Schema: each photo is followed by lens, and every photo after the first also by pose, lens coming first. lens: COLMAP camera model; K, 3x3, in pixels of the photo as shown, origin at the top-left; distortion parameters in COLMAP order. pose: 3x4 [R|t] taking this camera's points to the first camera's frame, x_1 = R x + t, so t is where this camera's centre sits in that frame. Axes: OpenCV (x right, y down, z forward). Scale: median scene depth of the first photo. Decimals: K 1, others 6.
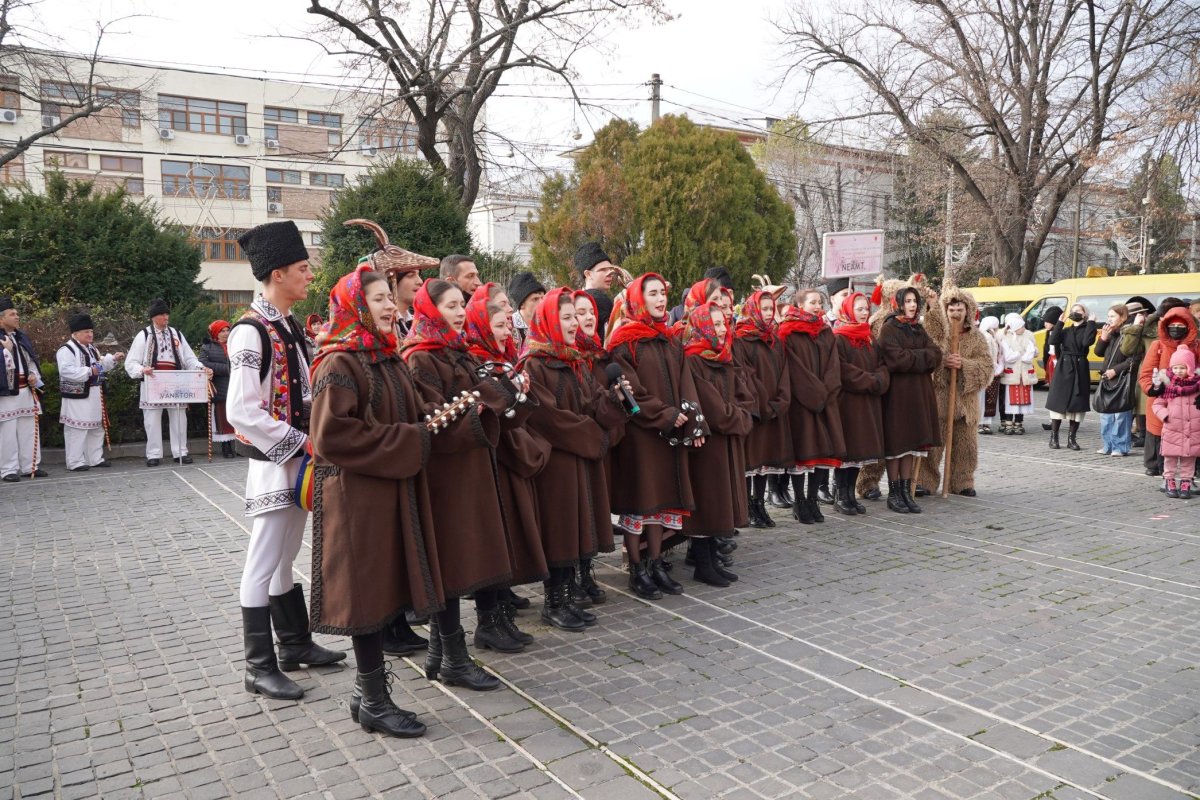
lens RADIAL K [[927.5, 0, 601.4], [0, 927.5, 405.6], [0, 0, 1]] dist [-0.035480, 0.031189]
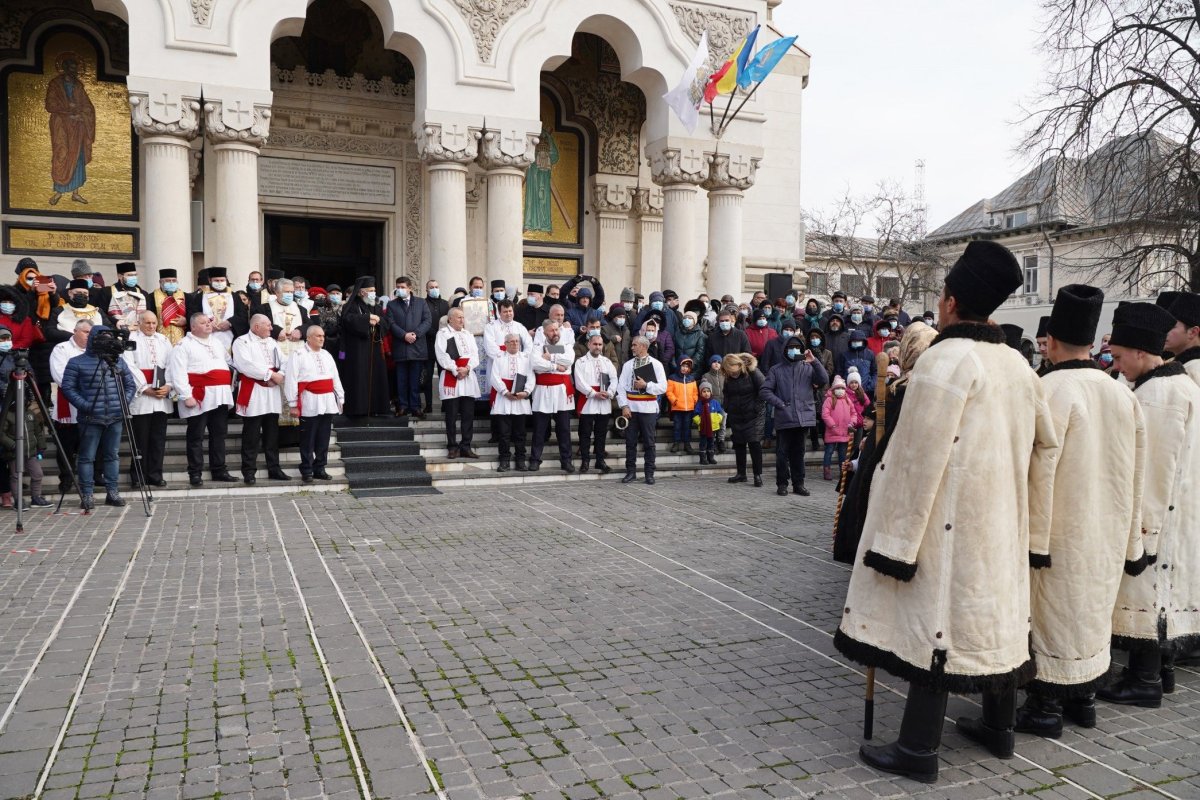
lens RADIAL K [[925.6, 0, 597.2], [0, 925.6, 403.6], [0, 0, 1]] dist [-0.027829, 0.018999]
pose [[-0.982340, -0.015501, 0.186460, 0.041859], [0.009698, 0.991004, 0.133478, -0.052976], [-0.186852, 0.132929, -0.973353, 0.571571]]
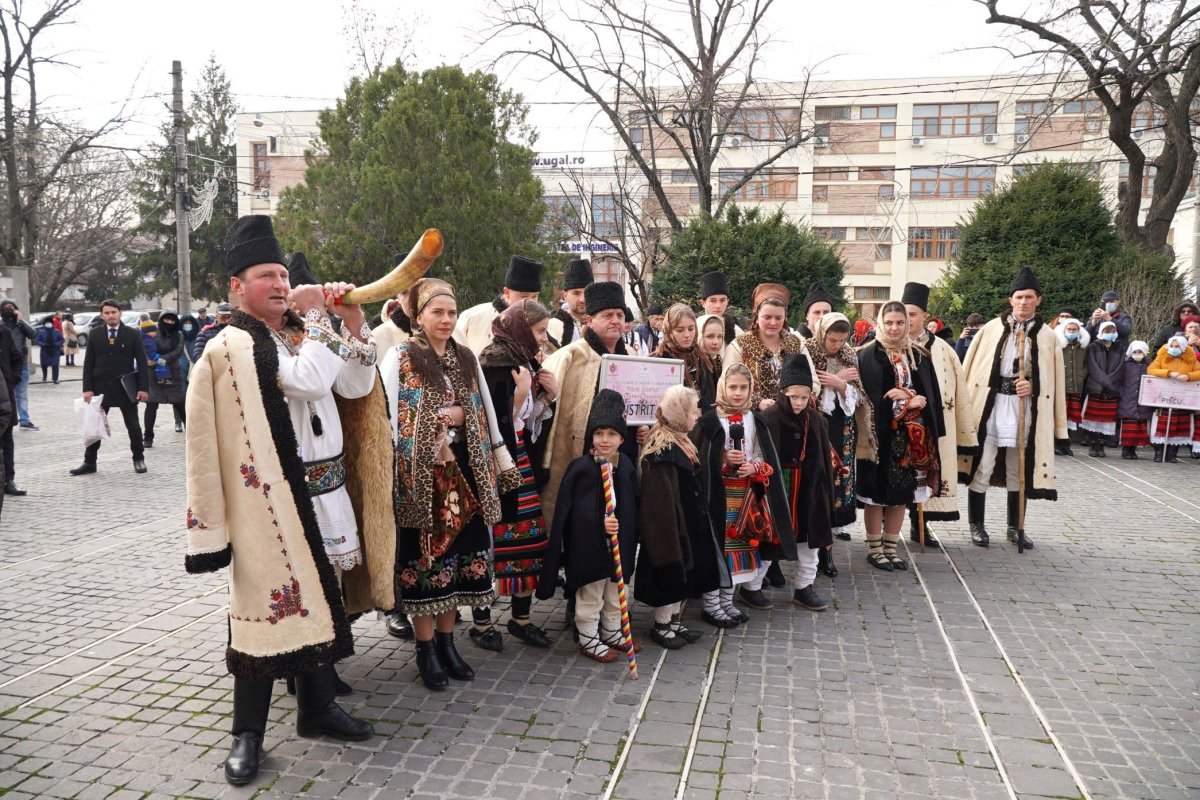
lens RADIAL K [[932.0, 0, 596.7], [0, 932.0, 404.3], [0, 0, 1]] dist [-0.027715, 0.023224]
pose [[0.701850, 0.083637, -0.707398, 0.162961], [-0.081407, 0.995994, 0.036990, -0.004990], [0.707658, 0.031626, 0.705847, -0.032243]]
